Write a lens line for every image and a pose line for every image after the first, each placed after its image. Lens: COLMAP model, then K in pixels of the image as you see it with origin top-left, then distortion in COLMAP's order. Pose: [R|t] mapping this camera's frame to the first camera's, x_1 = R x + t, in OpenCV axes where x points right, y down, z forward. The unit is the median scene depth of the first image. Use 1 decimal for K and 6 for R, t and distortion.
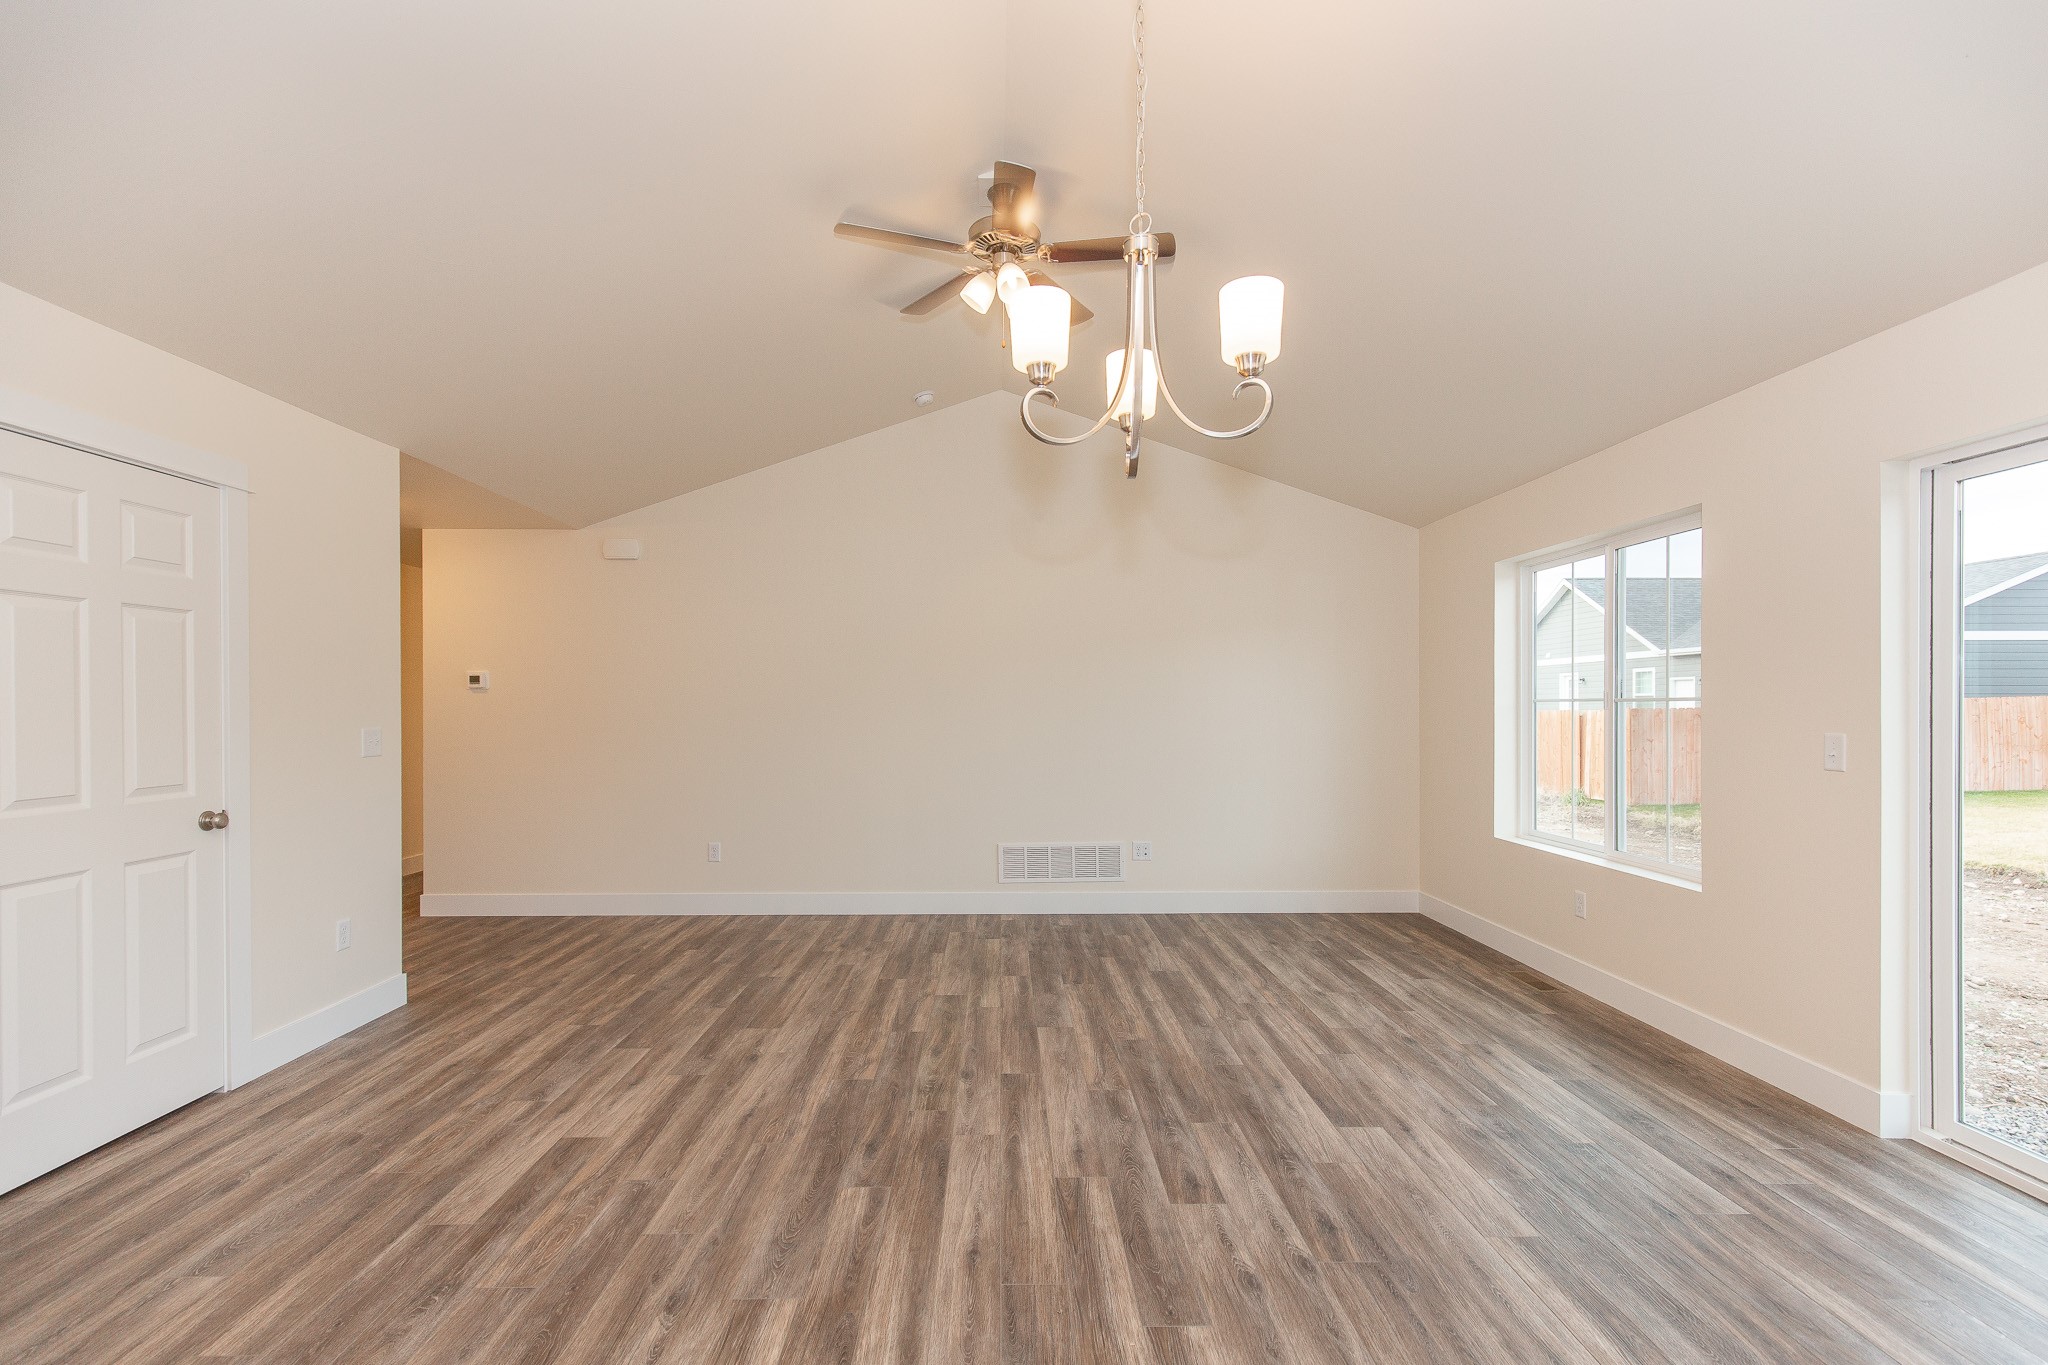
lens RADIAL K [[937.1, 0, 1019.3], [0, 937.1, 695.4], [0, 0, 1]] dist [0.011078, 0.000364]
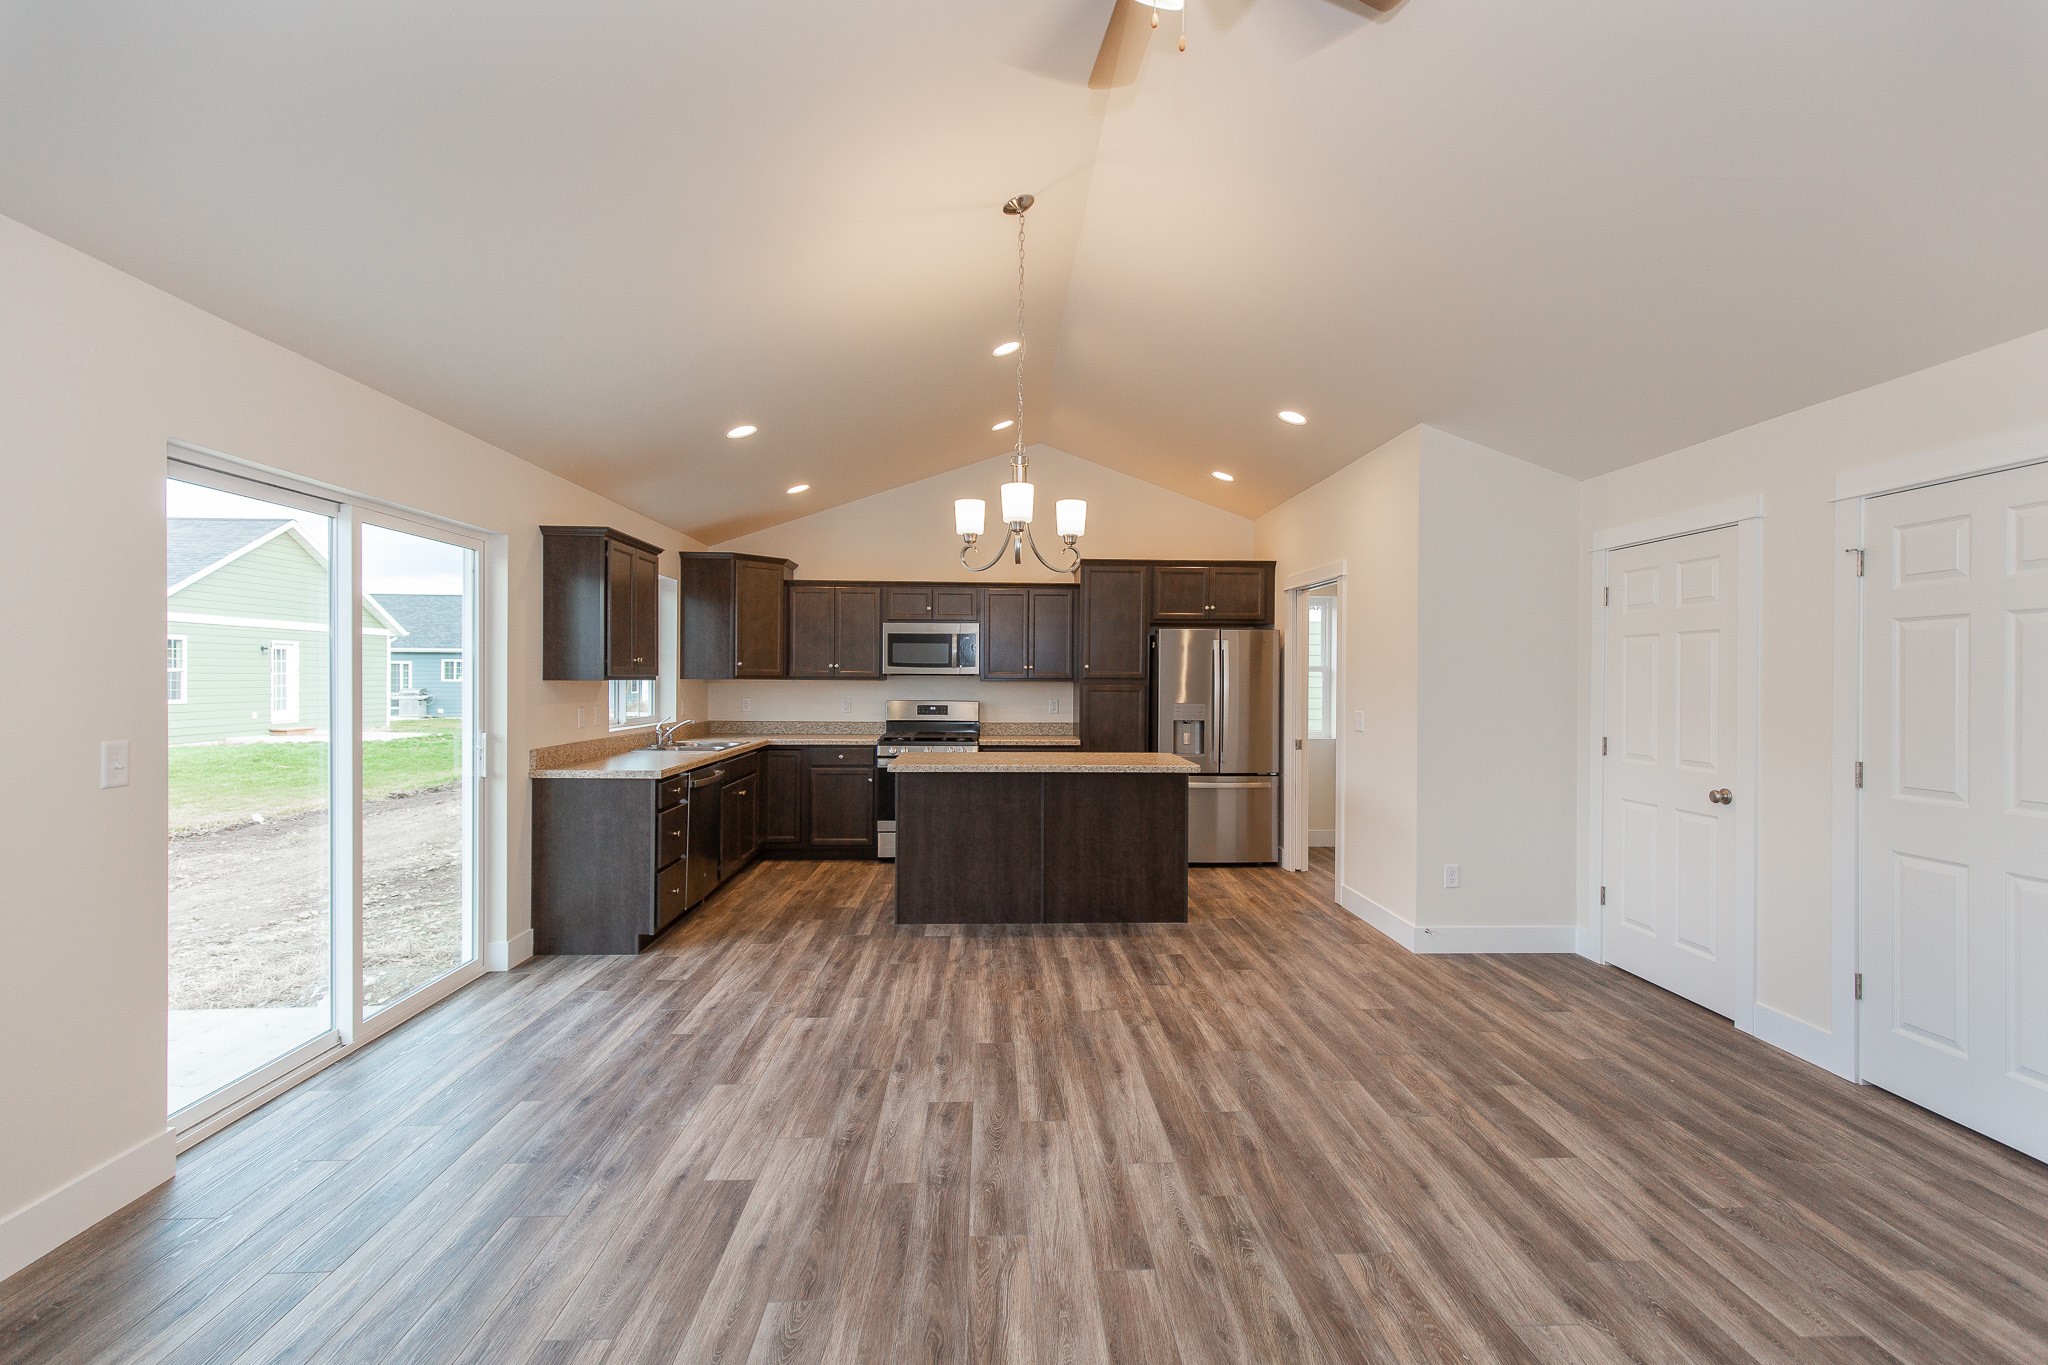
lens RADIAL K [[937.1, 0, 1025.5], [0, 937.1, 682.4], [0, 0, 1]] dist [0.011078, 0.000364]
pose [[-0.999799, -0.004015, -0.019654, 0.098994], [-0.003882, 0.999970, -0.006769, -0.009426], [0.019681, -0.006691, -0.999784, 1.893376]]
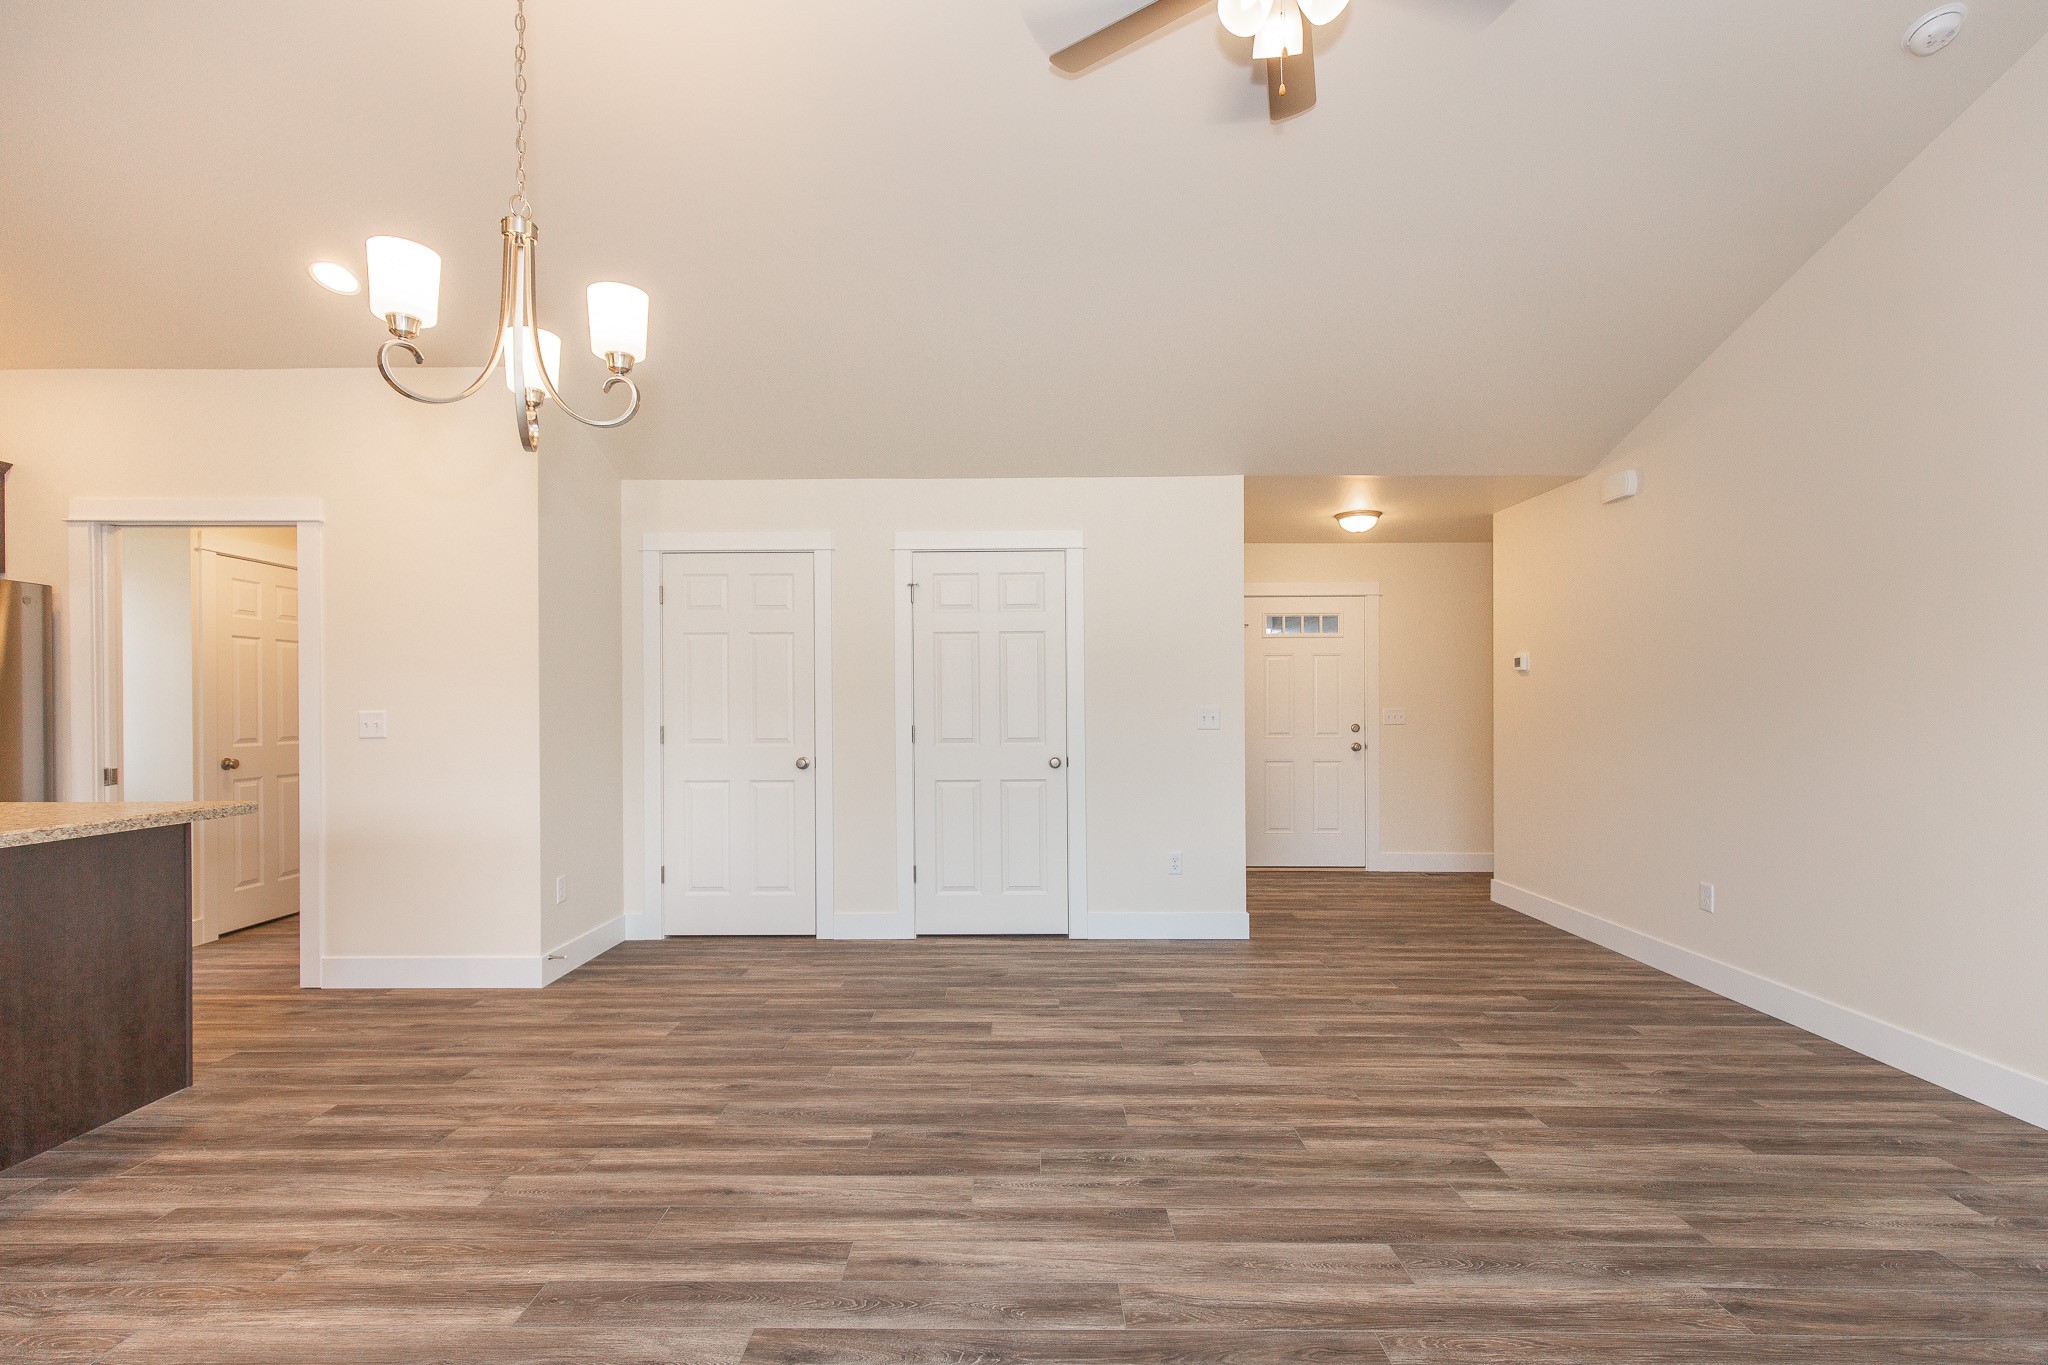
lens RADIAL K [[937.1, 0, 1015.7], [0, 937.1, 713.7], [0, 0, 1]] dist [0.011078, 0.000364]
pose [[-0.029042, 0.010460, -0.999523, 0.761146], [0.016425, 0.999815, 0.009986, 0.035176], [0.999443, -0.016127, -0.029208, 1.038815]]
